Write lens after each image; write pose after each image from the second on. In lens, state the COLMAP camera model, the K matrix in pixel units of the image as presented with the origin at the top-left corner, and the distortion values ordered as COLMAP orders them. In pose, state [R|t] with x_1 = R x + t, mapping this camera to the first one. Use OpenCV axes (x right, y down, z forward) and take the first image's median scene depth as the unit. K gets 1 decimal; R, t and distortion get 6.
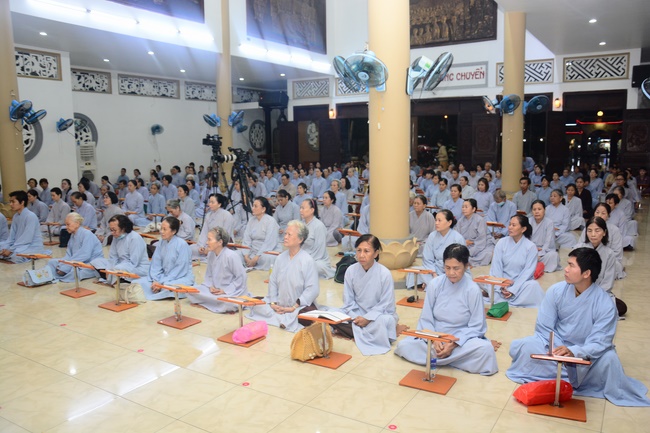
lens RADIAL K [[519.6, 0, 329.3], [0, 519.6, 217.2], [0, 0, 1]] dist [-0.145830, 0.133201]
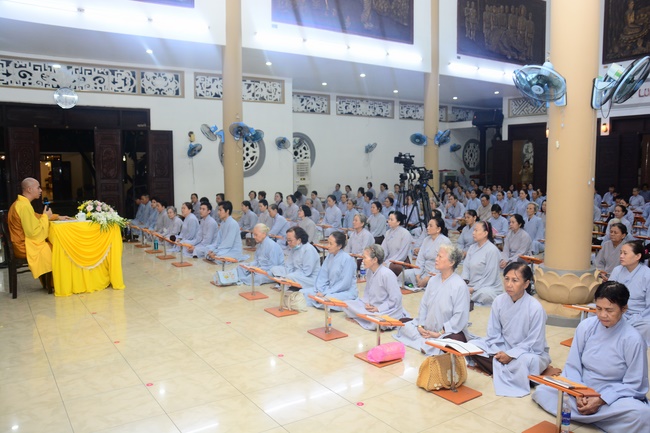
lens RADIAL K [[519.6, 0, 329.3], [0, 519.6, 217.2], [0, 0, 1]] dist [-0.145830, 0.133201]
pose [[0.912695, 0.045990, -0.406046, 0.085104], [-0.060869, 0.997862, -0.023798, -0.002931], [0.404083, 0.046436, 0.913543, 0.030768]]
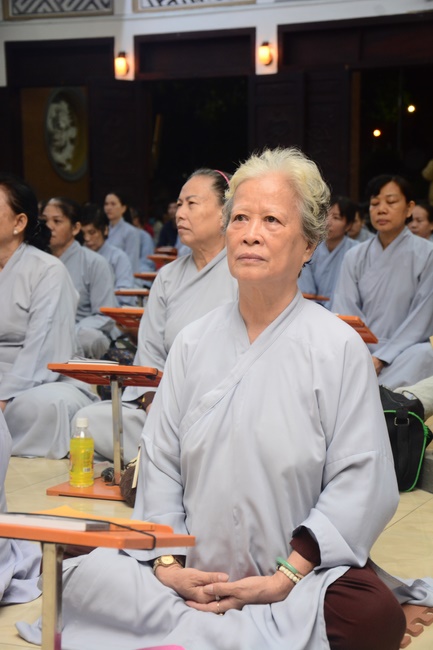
lens RADIAL K [[1379.9, 0, 216.5], [0, 1379.9, 325.0], [0, 0, 1]] dist [0.473113, 0.104362]
pose [[0.995151, -0.004456, 0.098262, -0.104149], [0.009537, 0.998638, -0.051298, 0.076025], [-0.097900, 0.051986, 0.993838, 0.333996]]
